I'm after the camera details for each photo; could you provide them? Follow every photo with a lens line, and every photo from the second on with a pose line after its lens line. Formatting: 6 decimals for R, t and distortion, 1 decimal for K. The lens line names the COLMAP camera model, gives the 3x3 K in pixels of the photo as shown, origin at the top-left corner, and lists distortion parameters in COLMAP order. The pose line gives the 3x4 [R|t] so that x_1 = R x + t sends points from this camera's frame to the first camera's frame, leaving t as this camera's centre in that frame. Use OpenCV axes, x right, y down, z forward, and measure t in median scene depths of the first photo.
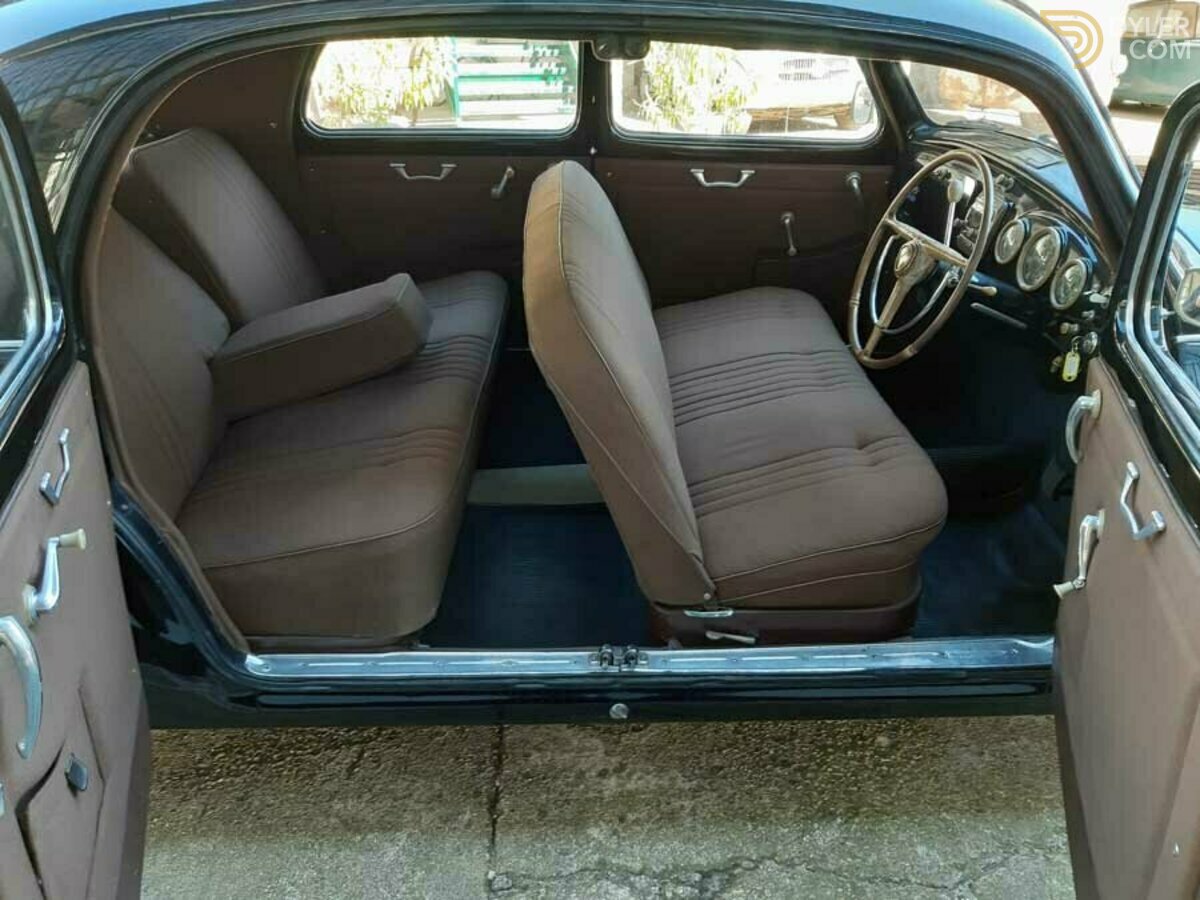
lens RADIAL K [[940.8, 0, 600.0], [0, 940.8, 450.0], [0, 0, 1]] dist [0.064696, -0.166578]
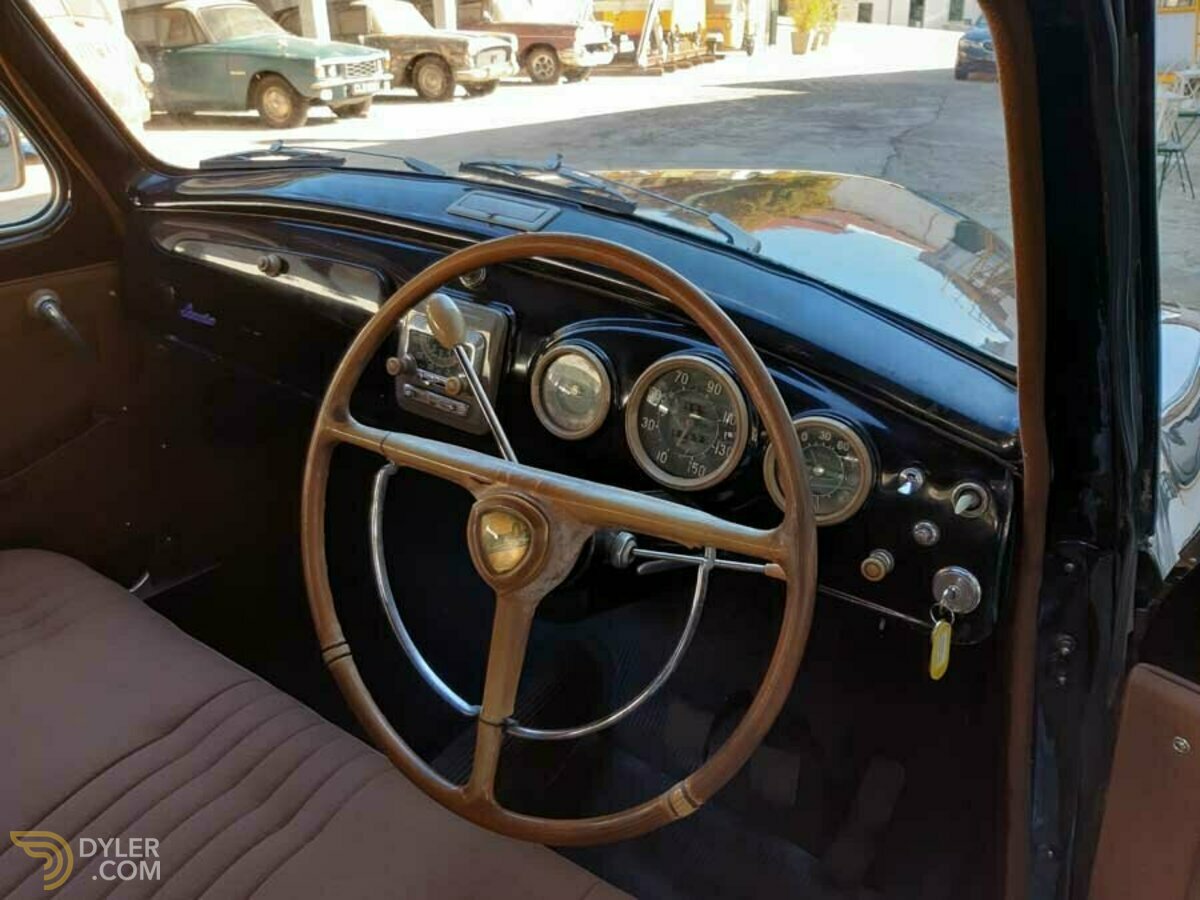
lens RADIAL K [[923.1, 0, 600.0], [0, 923.1, 450.0], [0, 0, 1]] dist [0.143761, -0.273707]
pose [[0.590548, -0.347188, 0.728501, 0.092555], [0.355125, 0.922423, 0.151730, -0.277515], [-0.724665, 0.169105, 0.668030, 0.724791]]
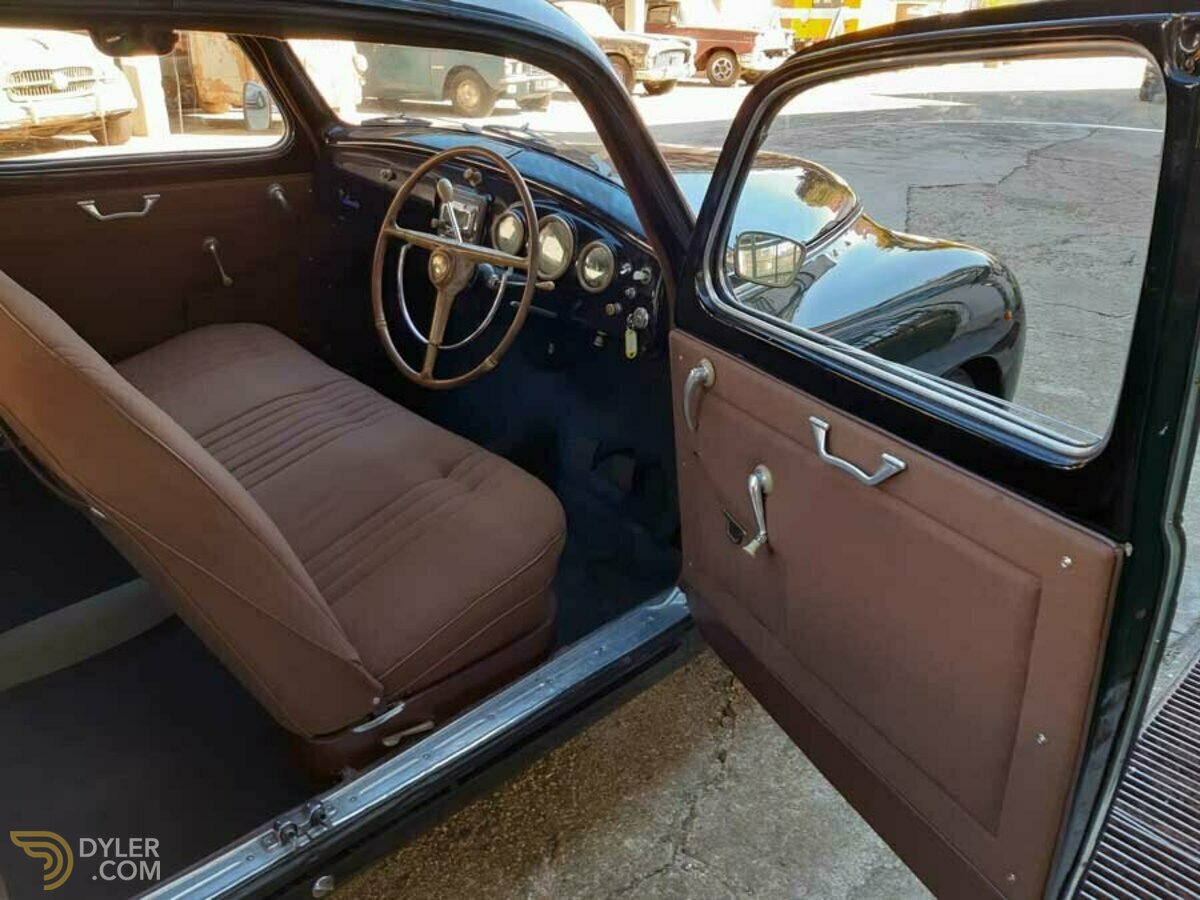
lens RADIAL K [[940.8, 0, 600.0], [0, 940.8, 450.0], [0, 0, 1]] dist [0.064696, -0.166578]
pose [[0.739041, -0.274819, 0.615055, -0.182301], [0.276993, 0.956221, 0.094428, -0.075527], [-0.614079, 0.100580, 0.782809, 0.195927]]
